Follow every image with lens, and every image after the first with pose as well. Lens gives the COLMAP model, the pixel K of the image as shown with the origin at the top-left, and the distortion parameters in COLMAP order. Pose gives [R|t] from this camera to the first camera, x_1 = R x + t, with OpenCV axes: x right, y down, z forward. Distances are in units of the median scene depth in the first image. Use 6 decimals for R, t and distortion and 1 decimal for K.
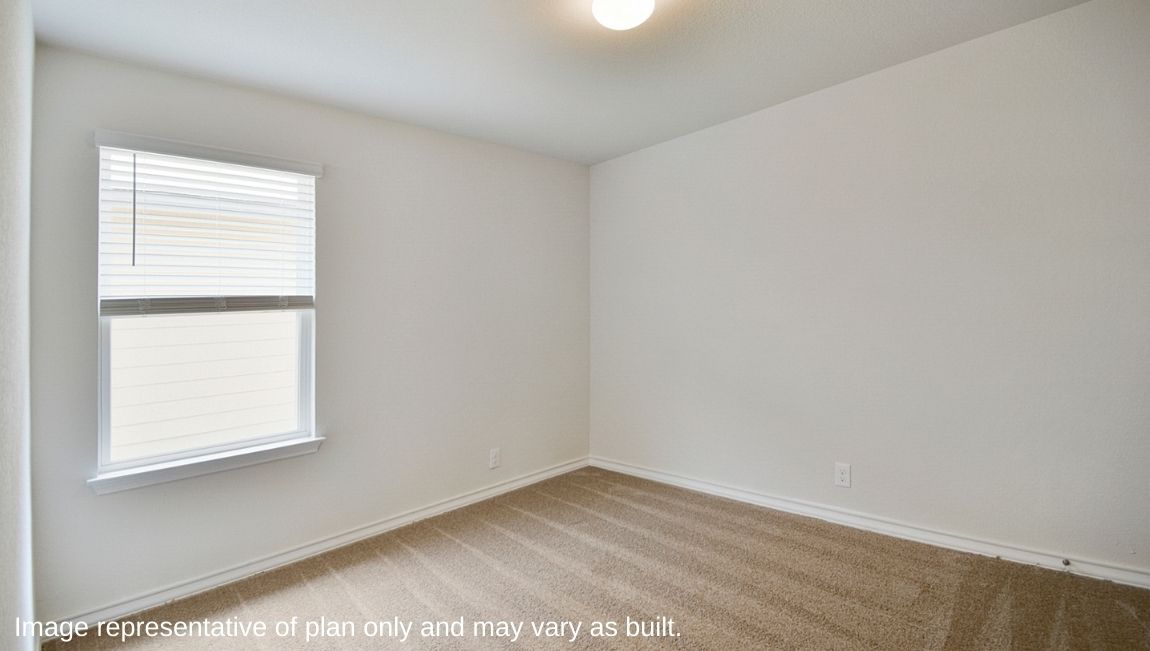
lens RADIAL K [[539.1, 0, 575.0], [0, 539.1, 325.5], [0, 0, 1]] dist [0.019059, -0.000372]
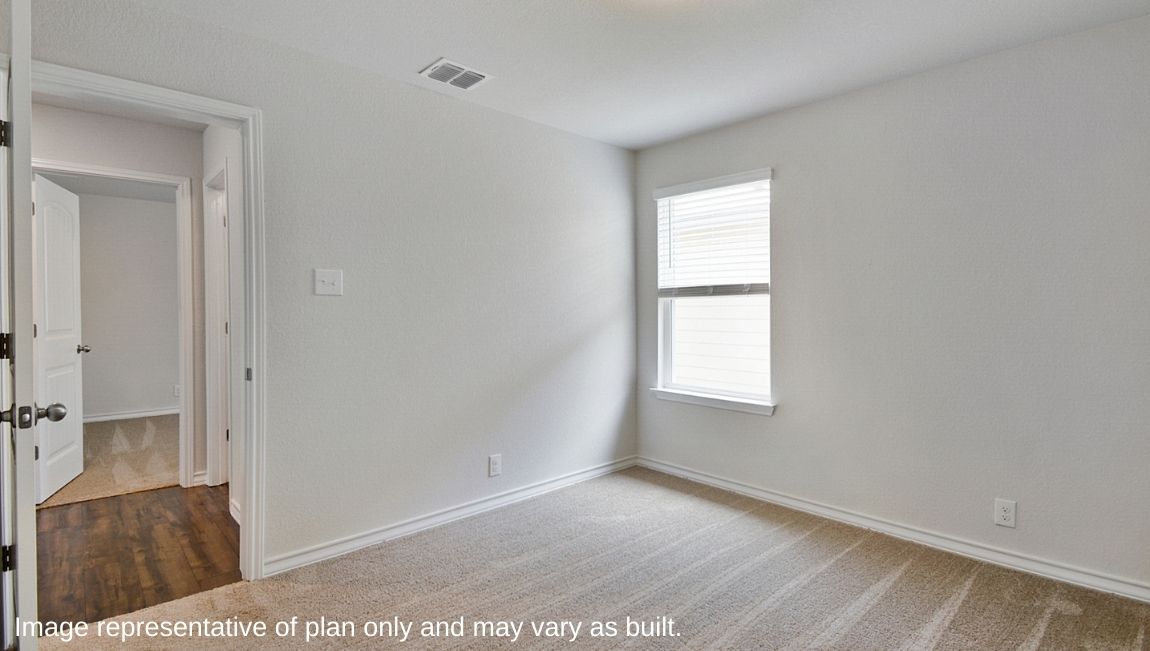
lens RADIAL K [[539.1, 0, 575.0], [0, 539.1, 325.5], [0, 0, 1]] dist [0.019059, -0.000372]
pose [[-0.005653, 0.087961, -0.996108, 0.763999], [-0.010515, 0.996063, 0.088017, -0.069403], [0.999929, 0.010972, -0.004705, 0.656547]]
